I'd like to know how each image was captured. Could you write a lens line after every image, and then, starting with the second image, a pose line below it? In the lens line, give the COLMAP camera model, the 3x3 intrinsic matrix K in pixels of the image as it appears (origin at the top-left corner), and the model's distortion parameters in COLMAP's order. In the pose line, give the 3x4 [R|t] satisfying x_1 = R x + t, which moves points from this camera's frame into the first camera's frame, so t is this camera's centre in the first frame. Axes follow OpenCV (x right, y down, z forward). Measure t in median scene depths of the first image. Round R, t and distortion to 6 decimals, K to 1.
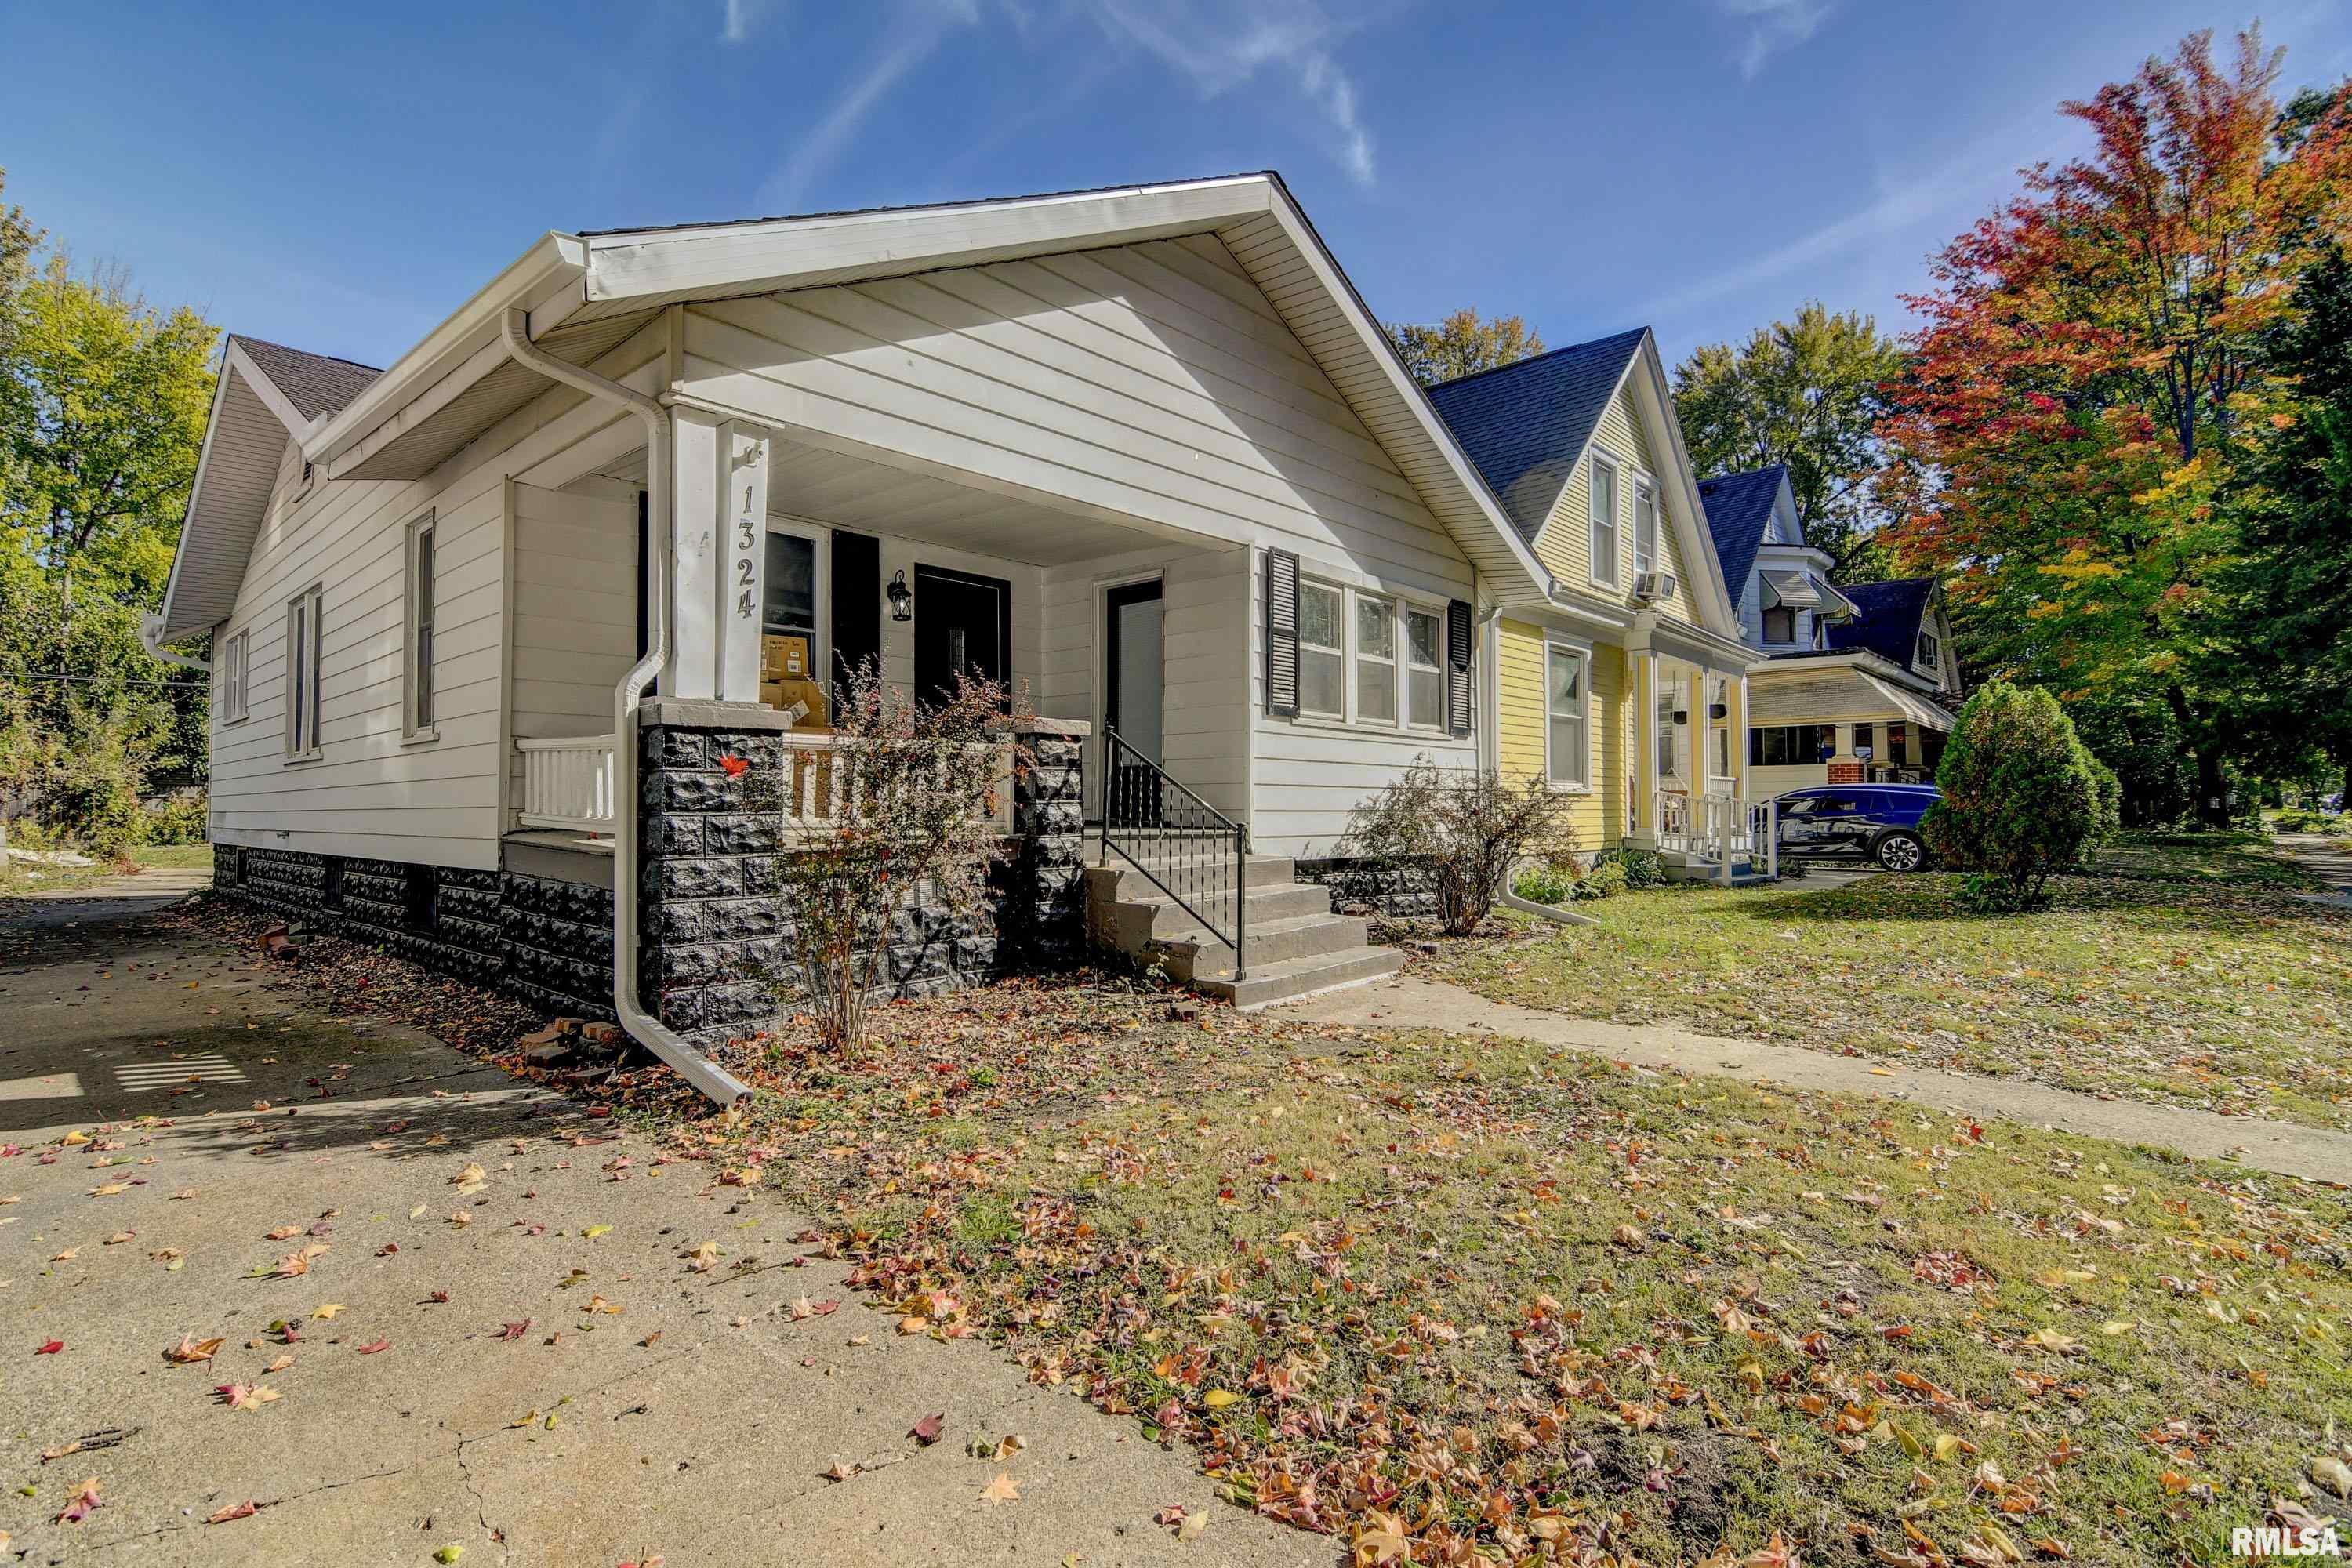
lens RADIAL K [[1123.1, 0, 1180.4], [0, 1123.1, 785.1], [0, 0, 1]] dist [-0.013149, -0.002247]
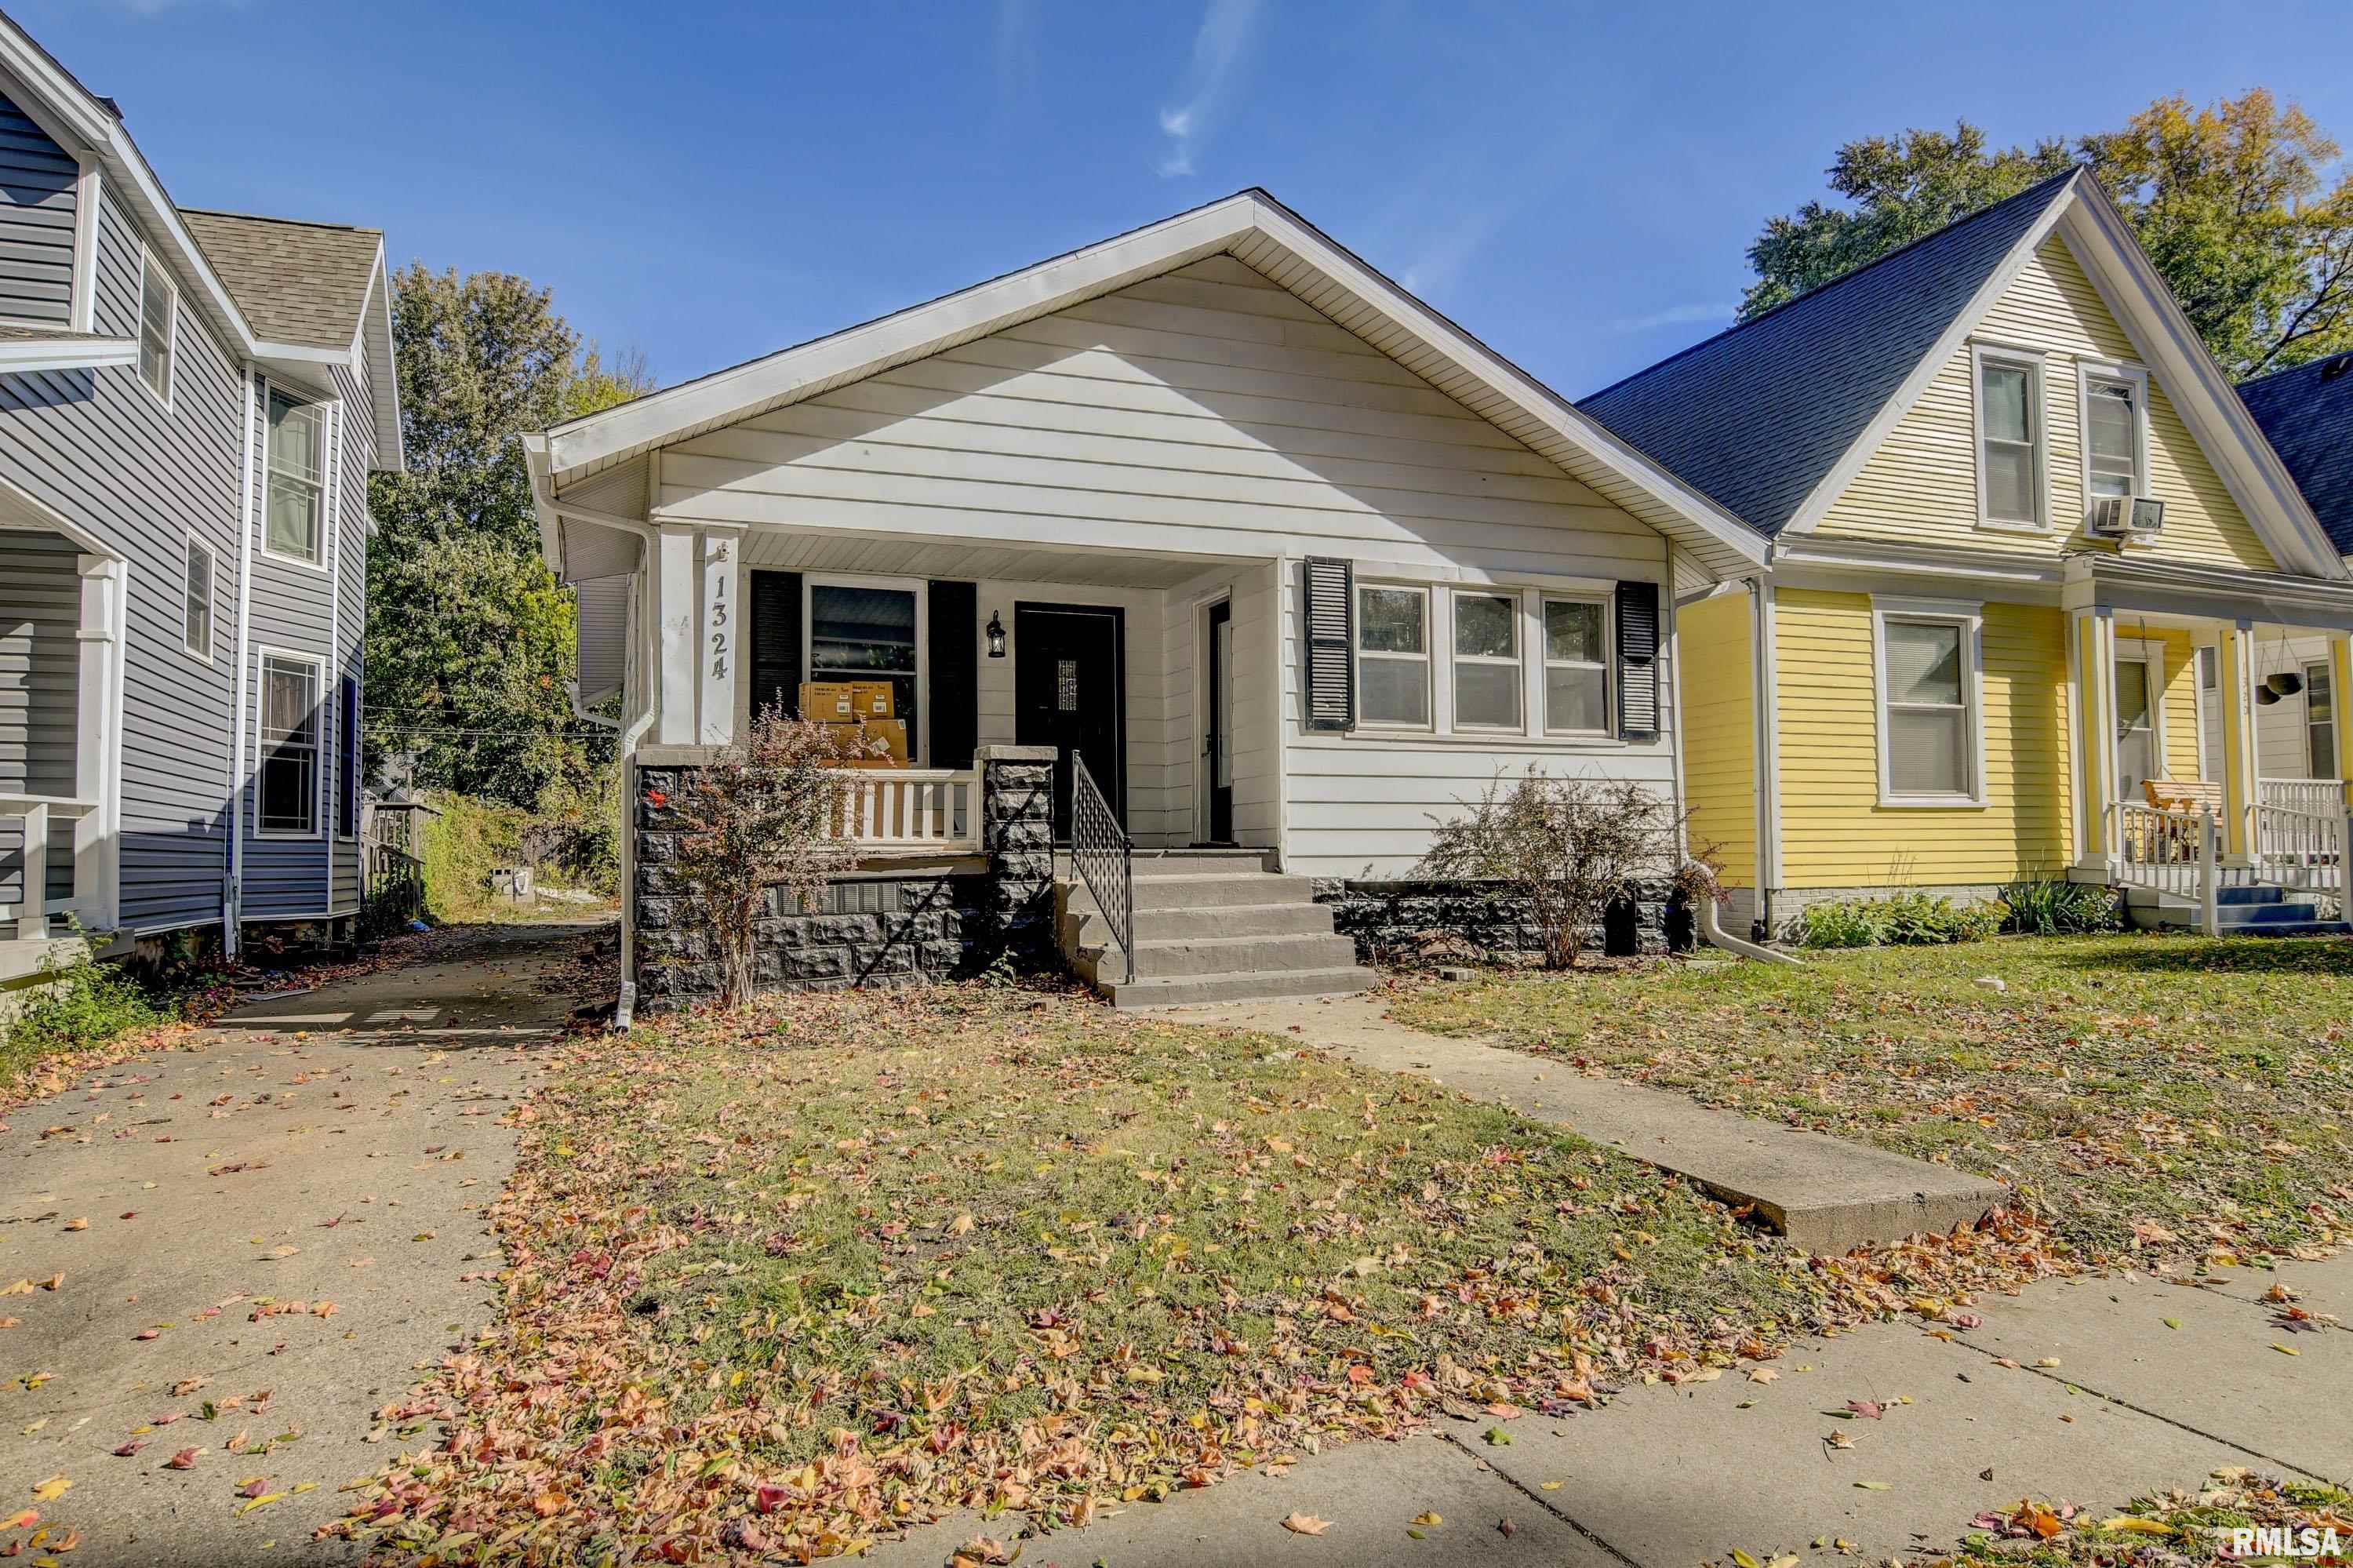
lens RADIAL K [[1434.8, 0, 1173.0], [0, 1434.8, 789.7], [0, 0, 1]] dist [-0.004028, 0.000183]
pose [[0.900991, -0.027248, -0.432981, 0.517691], [0.018021, 0.999515, -0.025401, 0.018298], [0.433463, 0.015083, 0.901045, -0.164820]]
